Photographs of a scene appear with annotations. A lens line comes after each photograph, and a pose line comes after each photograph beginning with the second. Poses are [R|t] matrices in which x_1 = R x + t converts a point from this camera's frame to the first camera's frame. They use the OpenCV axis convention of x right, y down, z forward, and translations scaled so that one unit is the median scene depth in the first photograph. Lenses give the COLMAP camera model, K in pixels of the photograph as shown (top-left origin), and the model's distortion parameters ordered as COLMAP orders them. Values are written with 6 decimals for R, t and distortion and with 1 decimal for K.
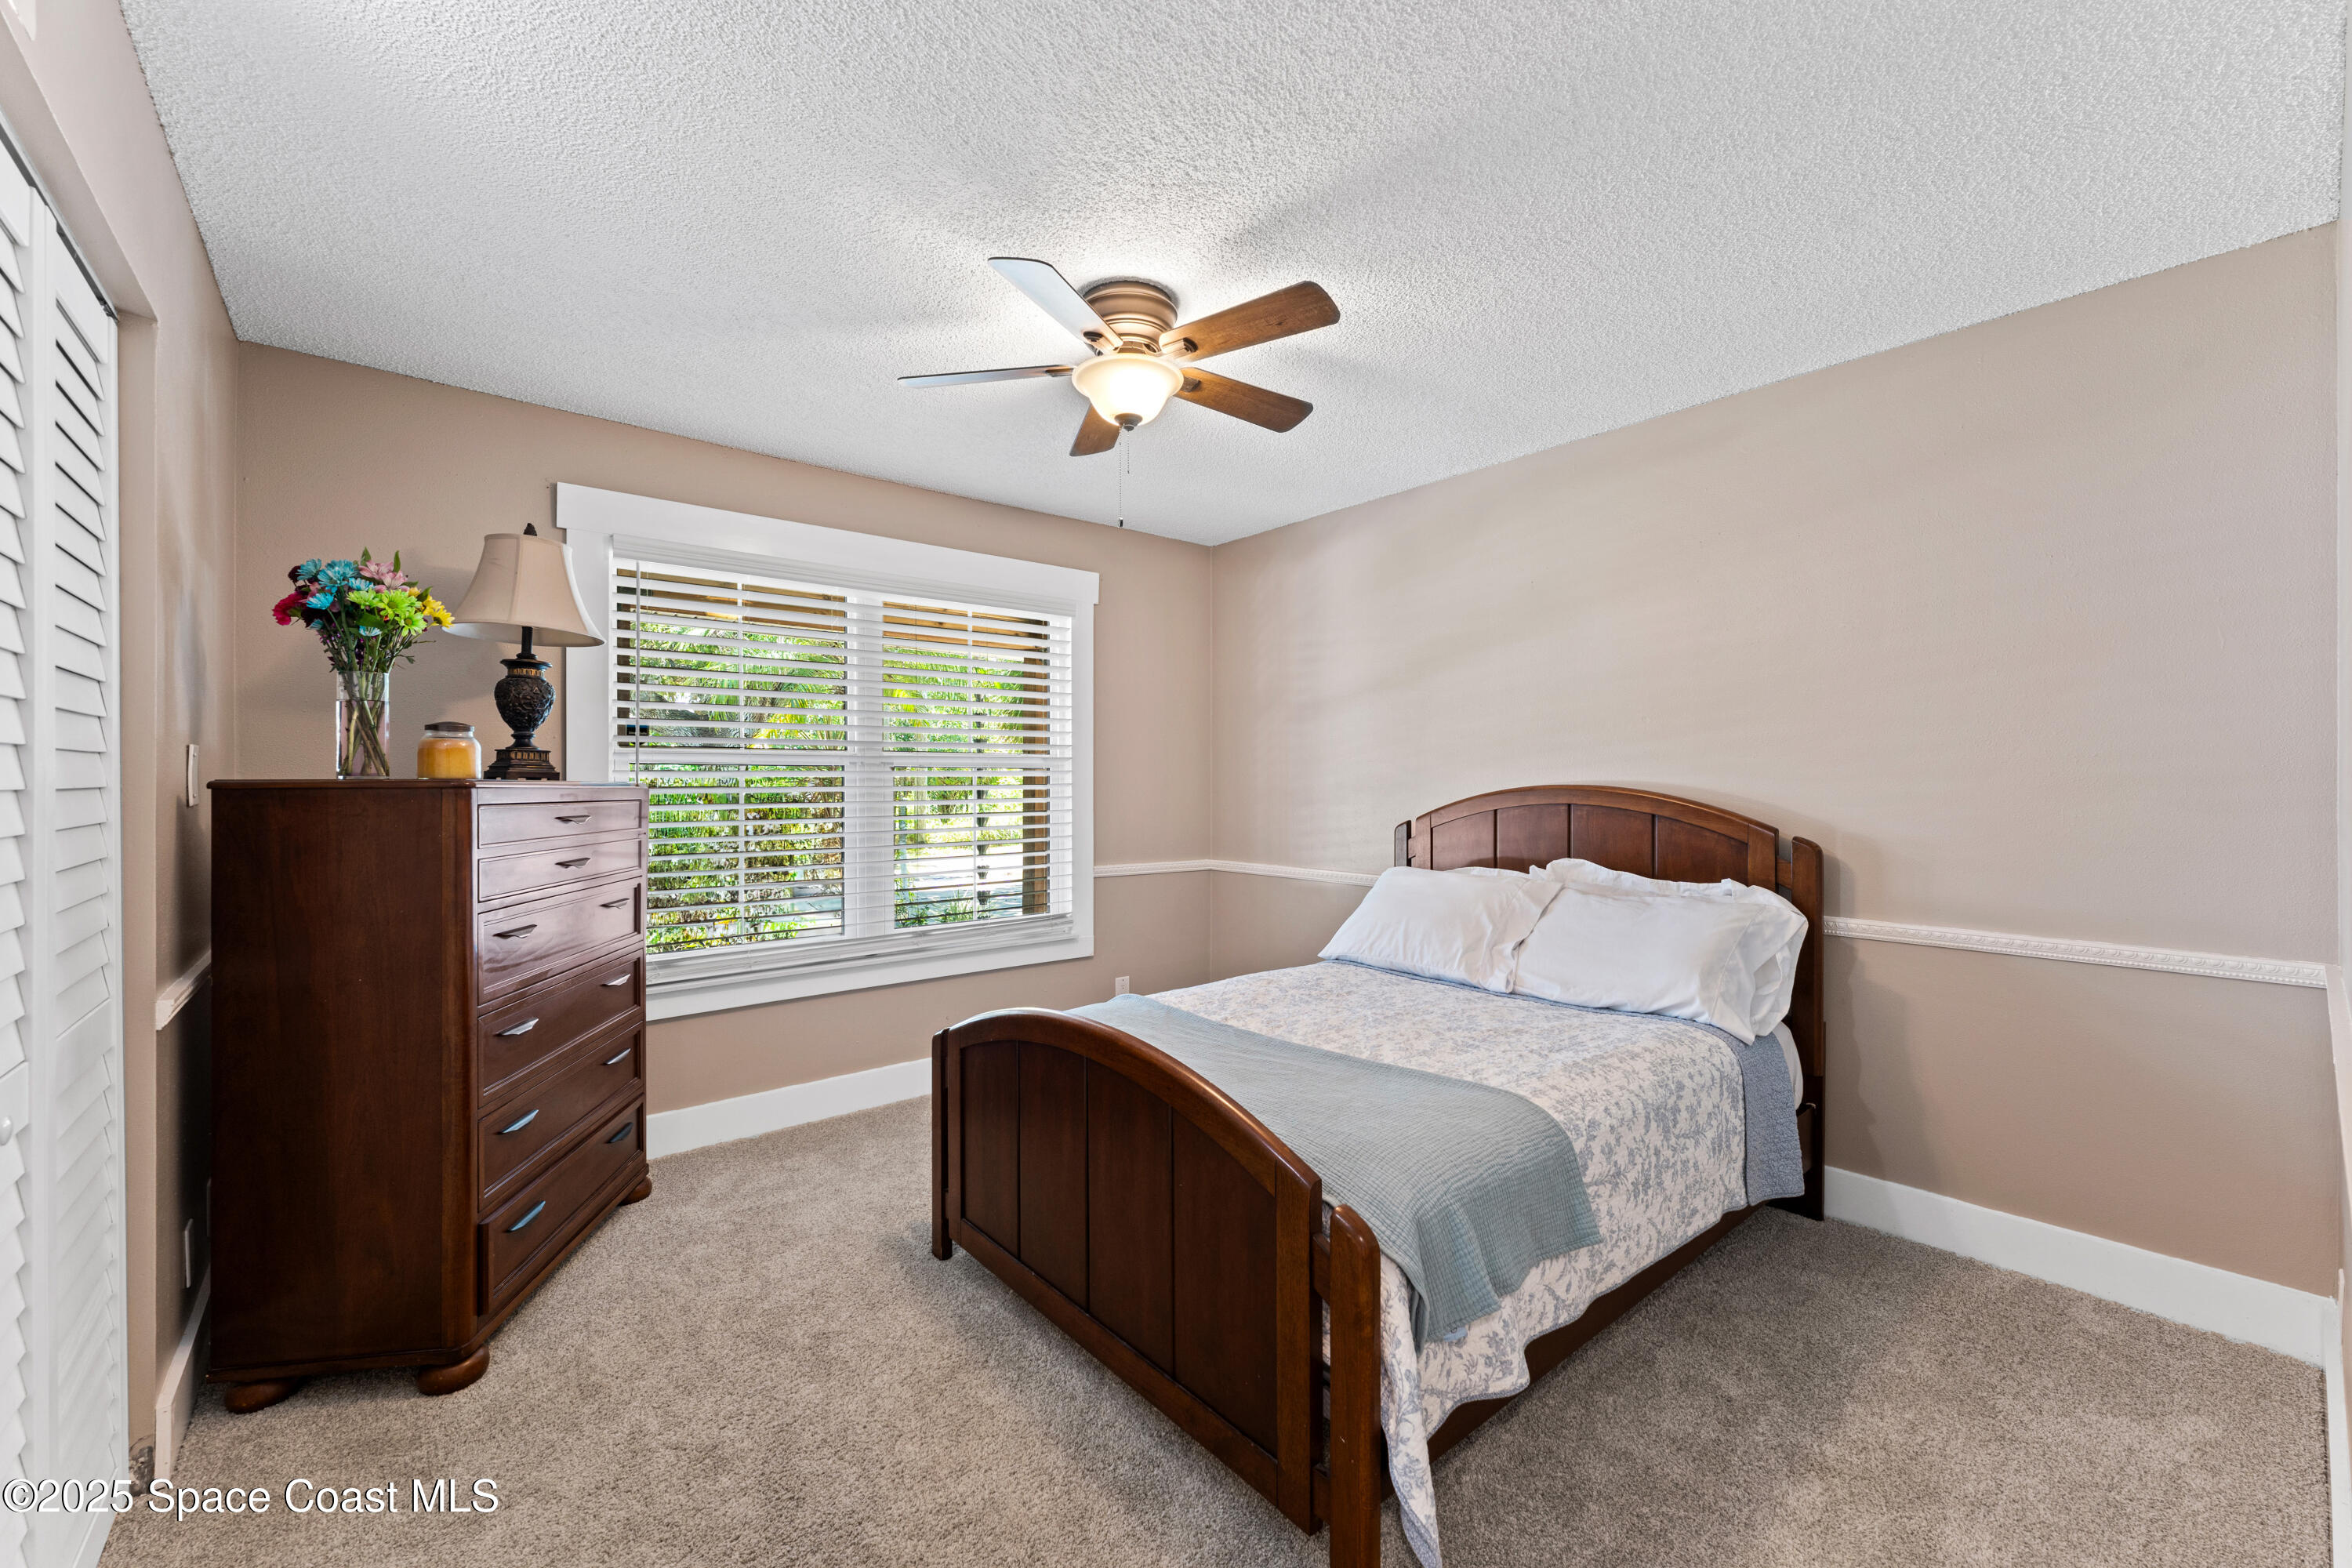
lens RADIAL K [[942.4, 0, 1177.1], [0, 942.4, 778.9], [0, 0, 1]] dist [0.001044, -0.000033]
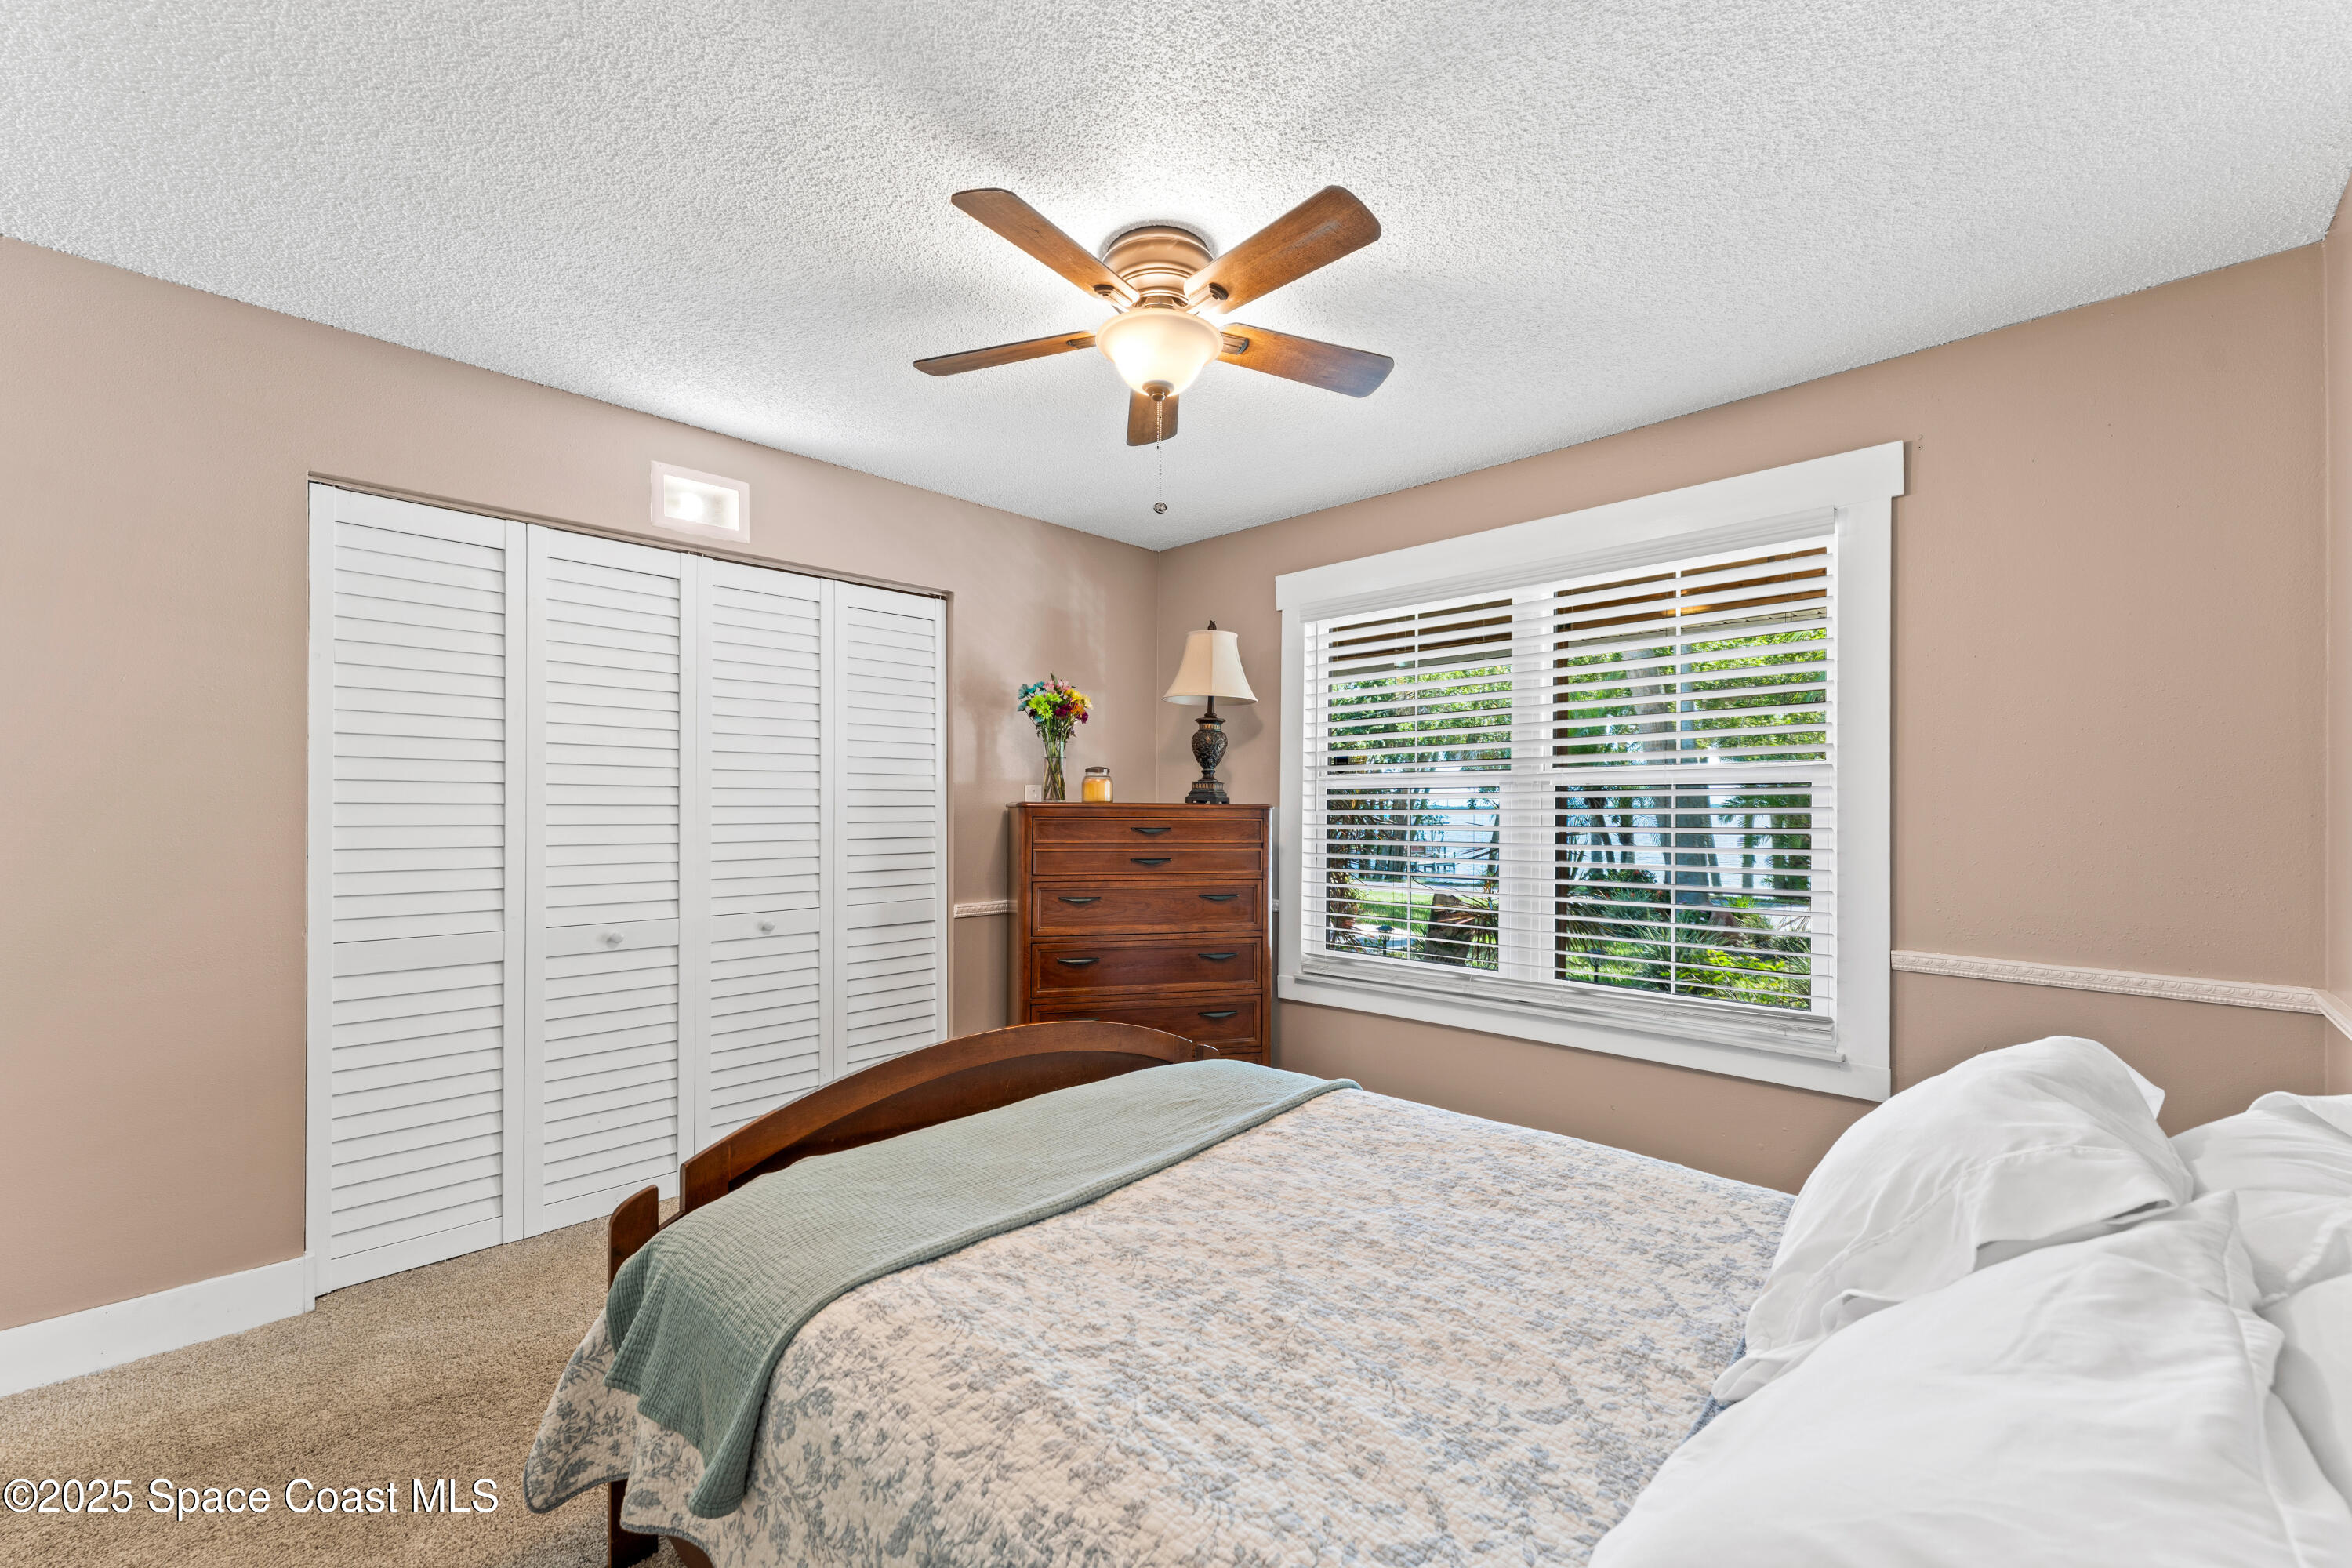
lens RADIAL K [[956.3, 0, 1169.9], [0, 956.3, 814.5], [0, 0, 1]] dist [-0.019998, -0.000053]
pose [[0.098277, 0.003951, -0.995151, 0.796623], [-0.001837, 0.999991, 0.003789, 0.013859], [0.995157, 0.001456, 0.098283, 0.899795]]
